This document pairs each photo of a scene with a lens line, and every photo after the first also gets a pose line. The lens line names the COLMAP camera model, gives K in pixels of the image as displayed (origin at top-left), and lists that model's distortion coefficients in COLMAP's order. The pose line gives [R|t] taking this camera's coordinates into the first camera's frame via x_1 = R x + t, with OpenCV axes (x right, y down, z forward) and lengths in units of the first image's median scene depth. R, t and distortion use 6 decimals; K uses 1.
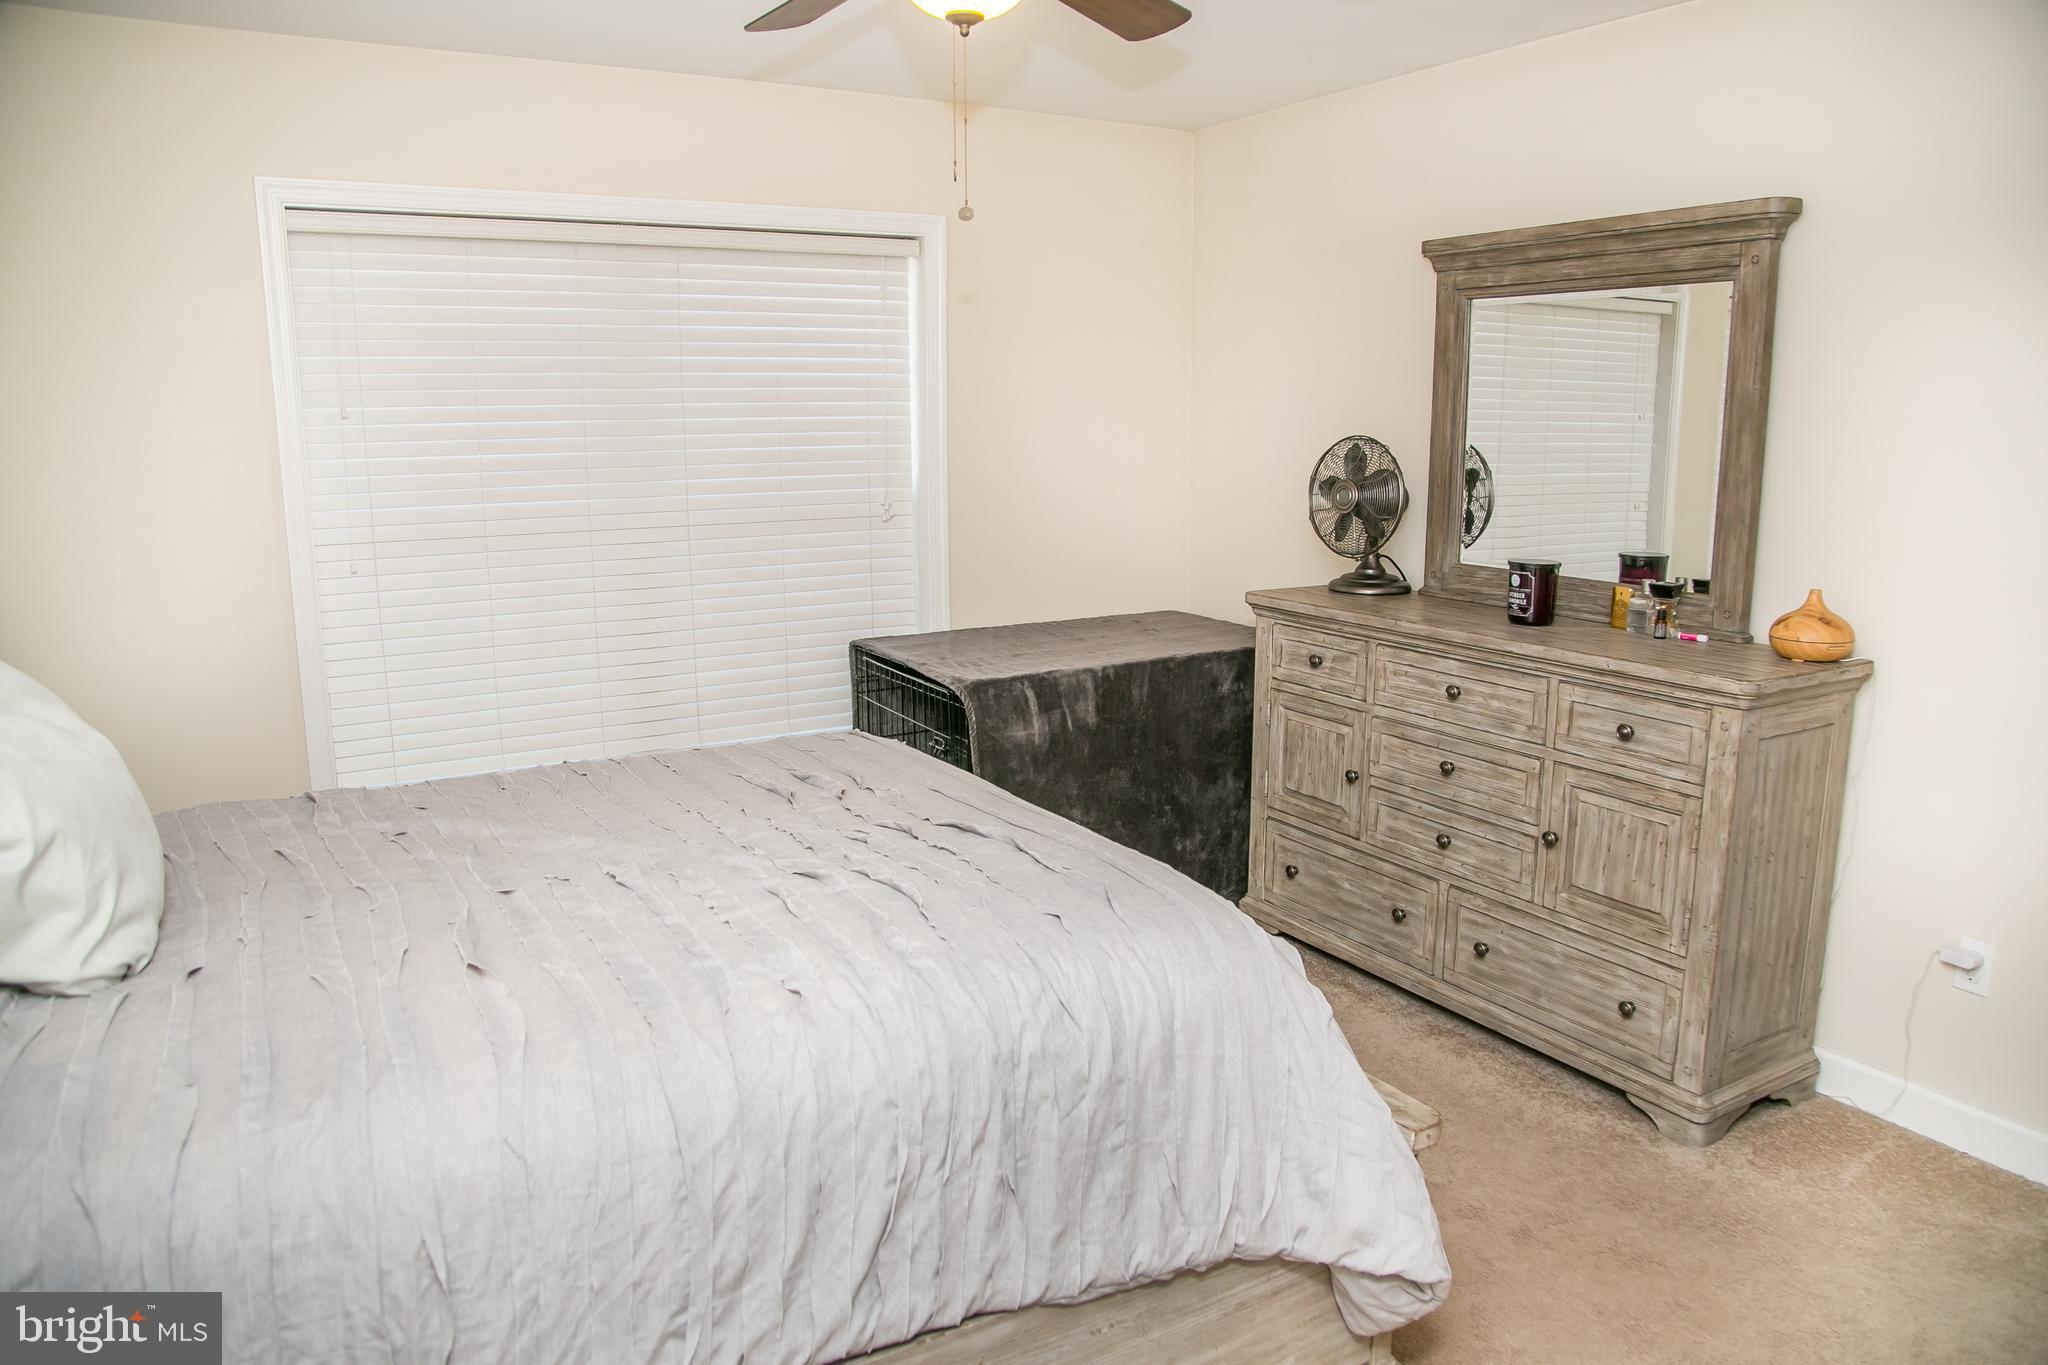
lens RADIAL K [[1424.7, 0, 1037.4], [0, 1424.7, 692.9], [0, 0, 1]] dist [-0.113811, 0.067975]
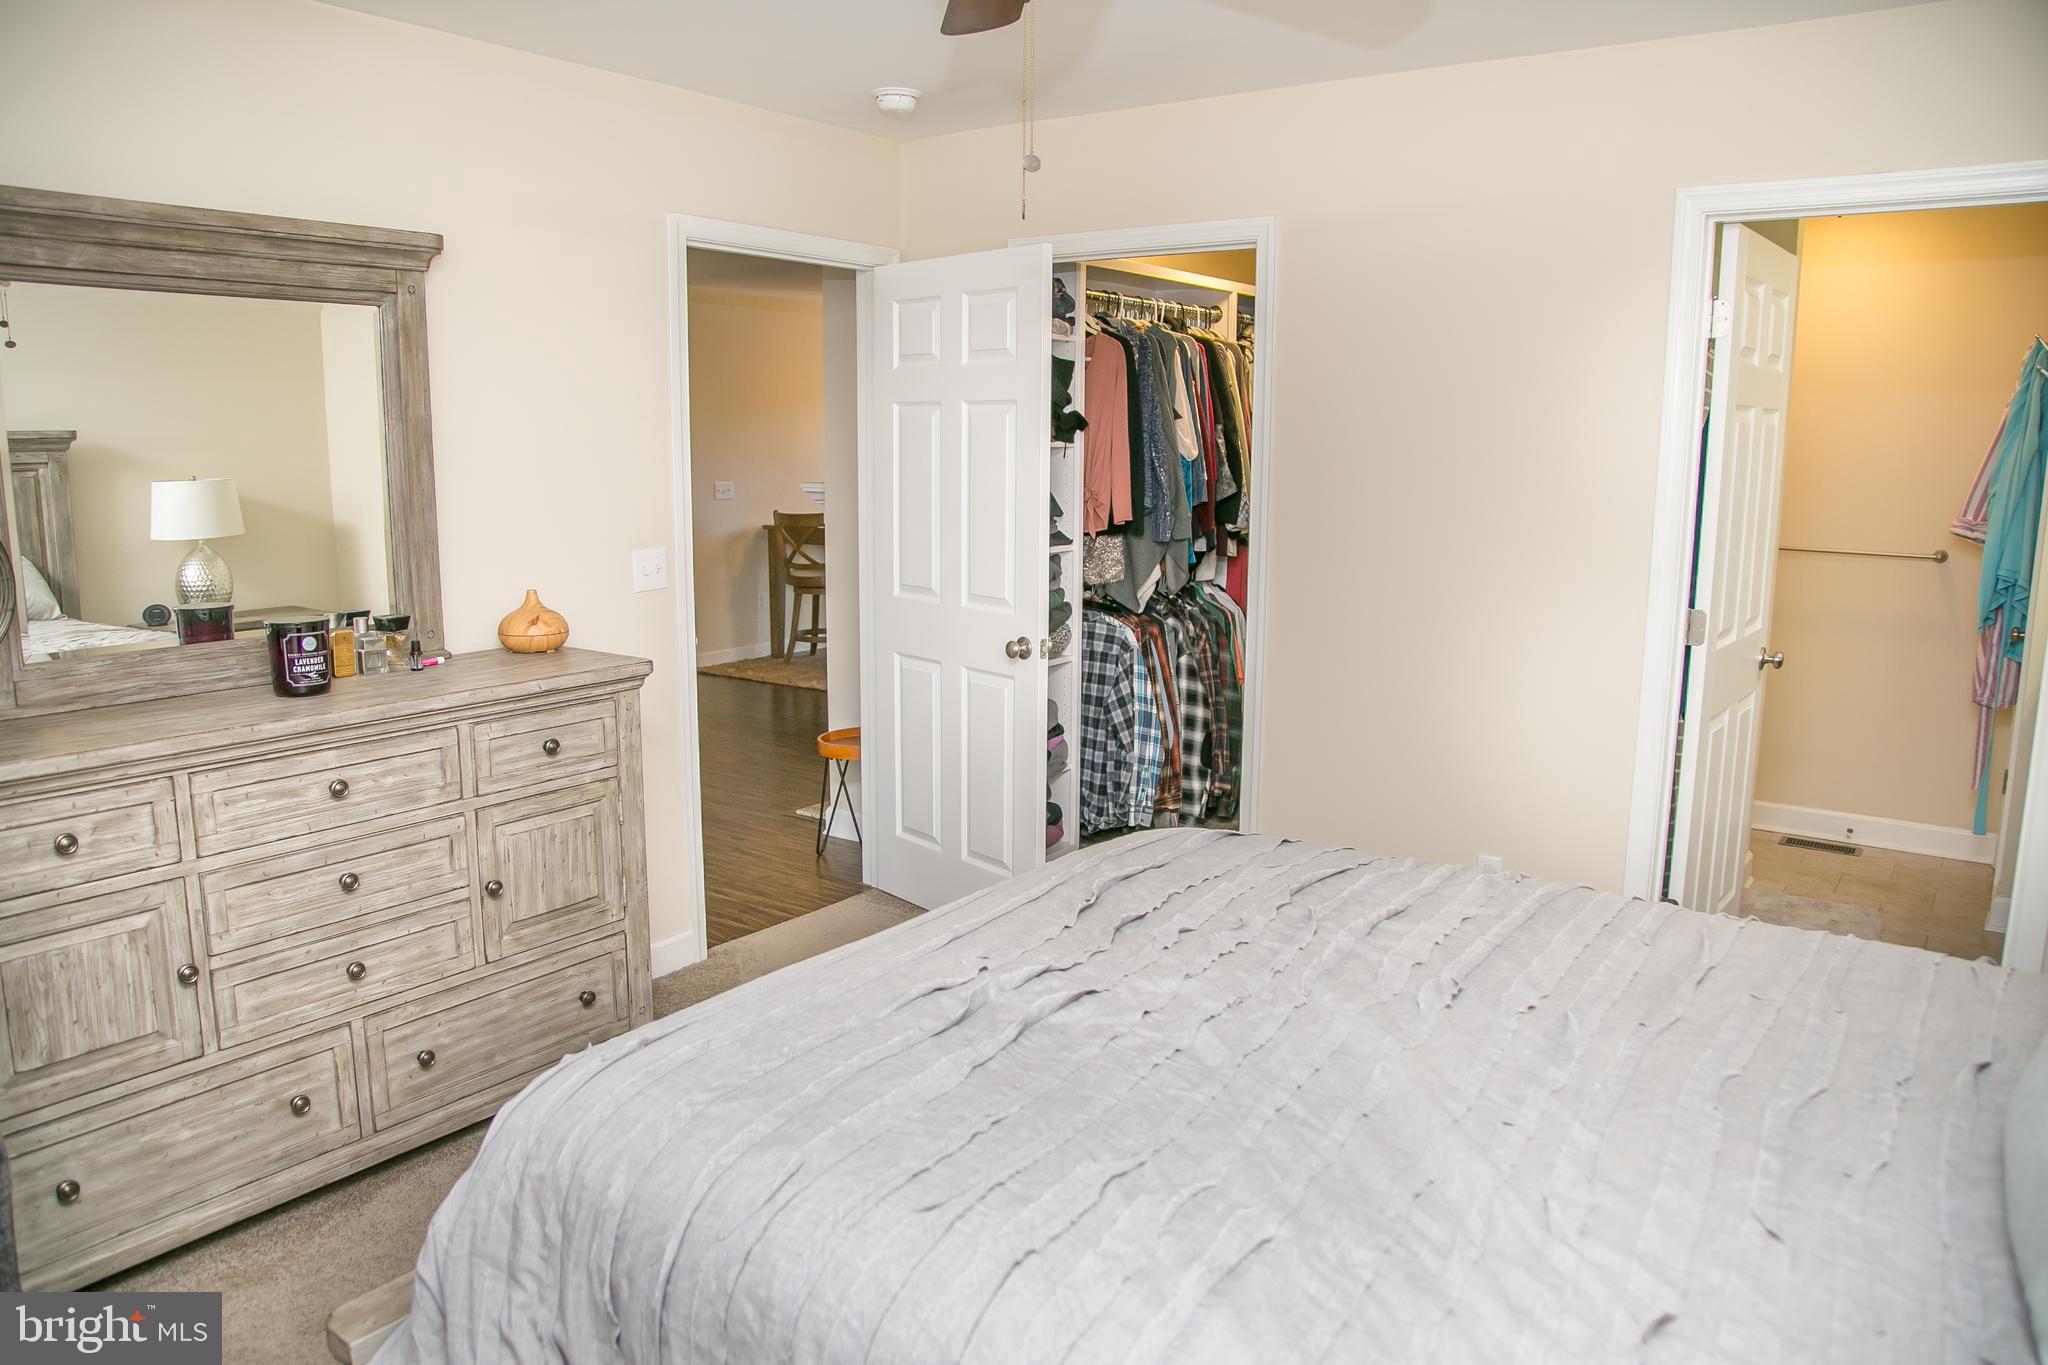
lens RADIAL K [[1424.7, 0, 1037.4], [0, 1424.7, 692.9], [0, 0, 1]] dist [-0.113811, 0.067975]
pose [[-0.404947, -0.162781, 0.899733, -0.593661], [0.173904, 0.952351, 0.250570, -0.188459], [-0.897650, 0.257935, -0.357343, 0.941266]]
